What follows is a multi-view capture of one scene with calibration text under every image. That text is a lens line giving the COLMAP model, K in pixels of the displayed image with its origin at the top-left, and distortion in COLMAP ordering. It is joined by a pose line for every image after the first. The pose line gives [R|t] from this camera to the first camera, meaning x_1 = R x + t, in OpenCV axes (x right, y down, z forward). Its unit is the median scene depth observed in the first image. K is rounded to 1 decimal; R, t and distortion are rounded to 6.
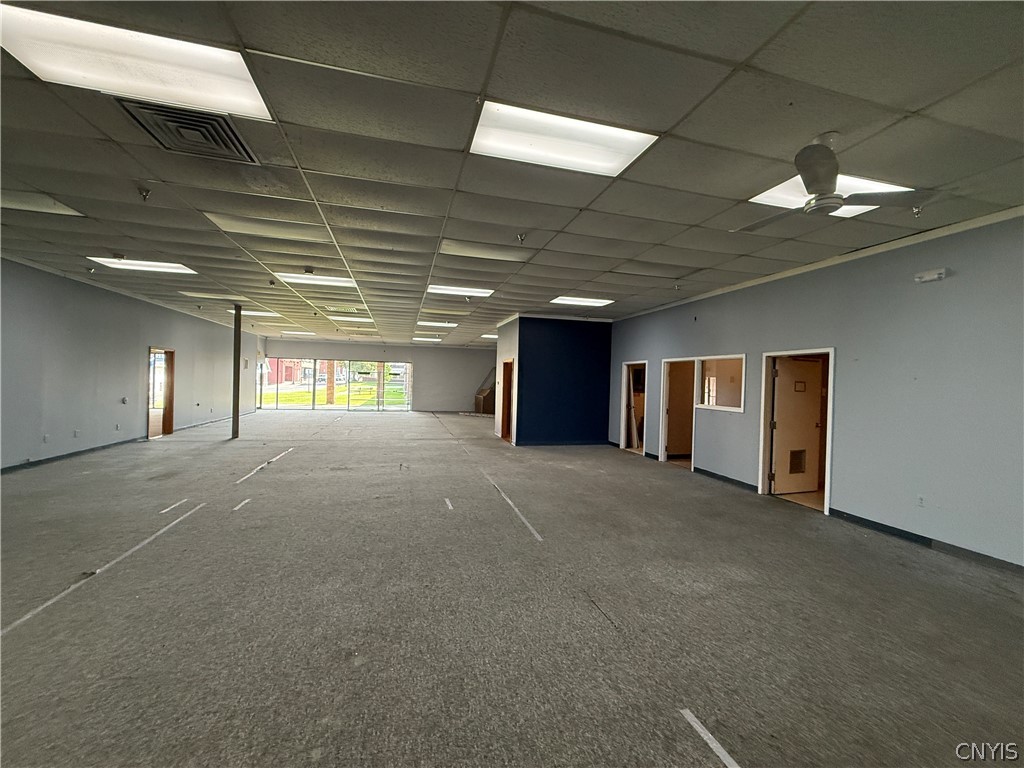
lens RADIAL K [[405.9, 0, 508.1], [0, 405.9, 384.2], [0, 0, 1]] dist [-0.001185, 0.000043]
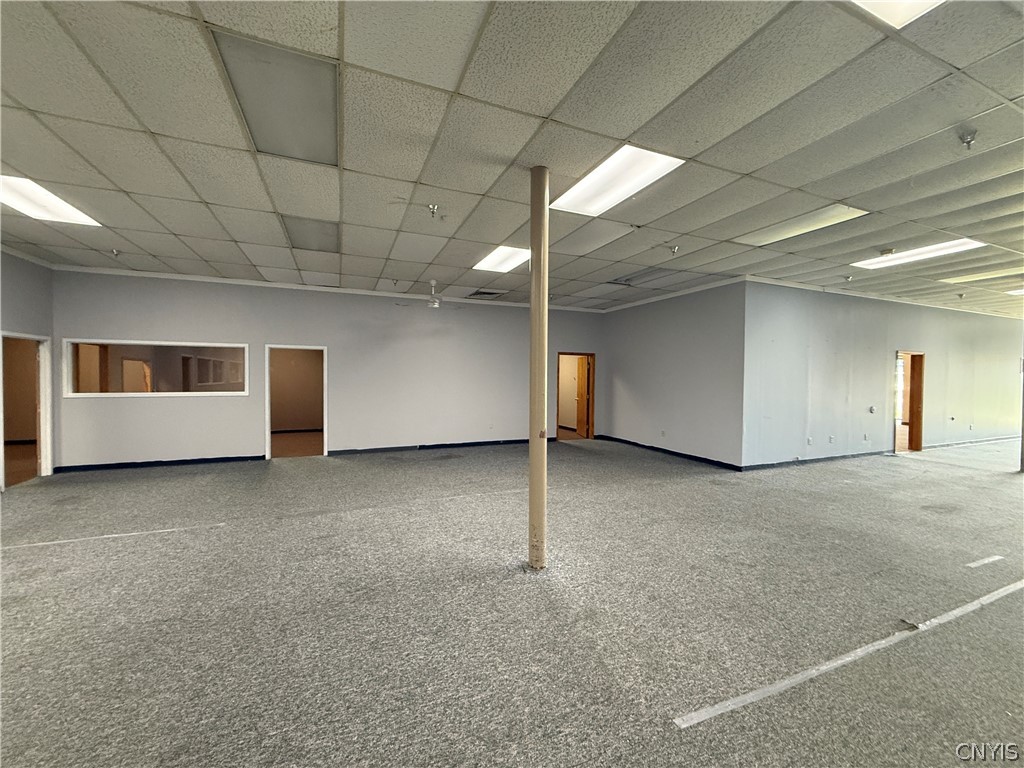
lens RADIAL K [[405.9, 0, 508.1], [0, 405.9, 384.2], [0, 0, 1]] dist [-0.001185, 0.000043]
pose [[0.134926, -0.007141, -0.990830, -0.155619], [-0.011533, 0.999895, -0.008777, -0.001426], [0.990789, 0.012612, 0.134829, 0.036468]]
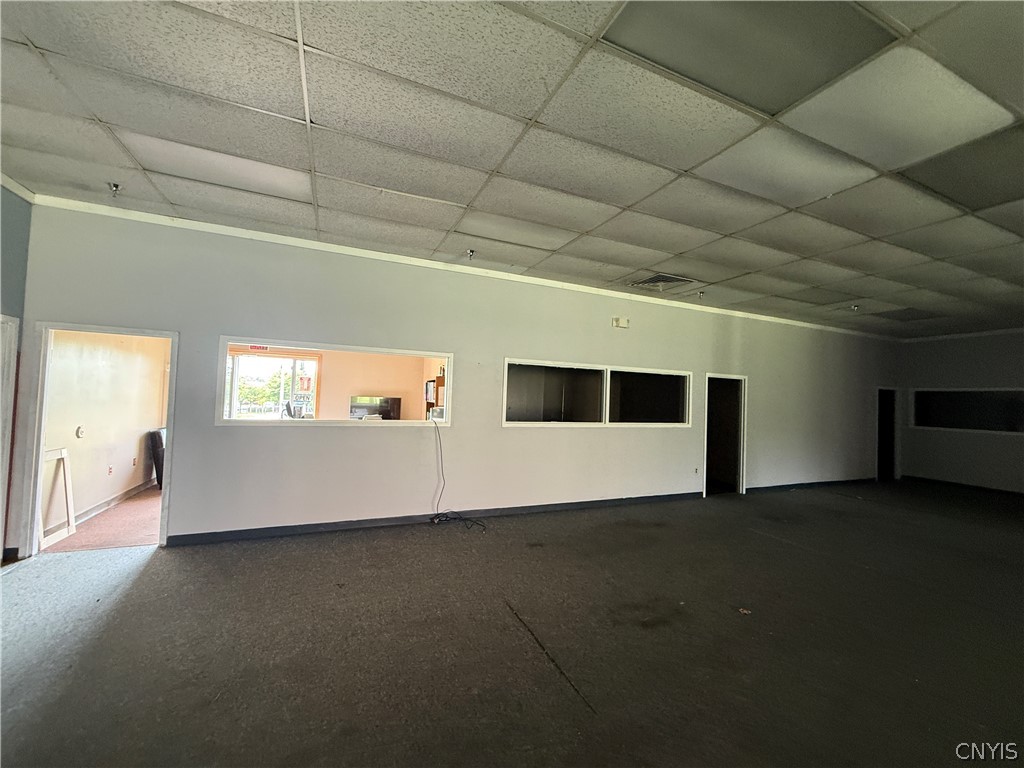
lens RADIAL K [[405.9, 0, 508.1], [0, 405.9, 384.2], [0, 0, 1]] dist [-0.001185, 0.000043]
pose [[-0.987620, -0.067278, -0.141706, 0.329501], [-0.064054, 0.997576, -0.027196, 0.006679], [0.143192, -0.017782, -0.989535, 0.316364]]
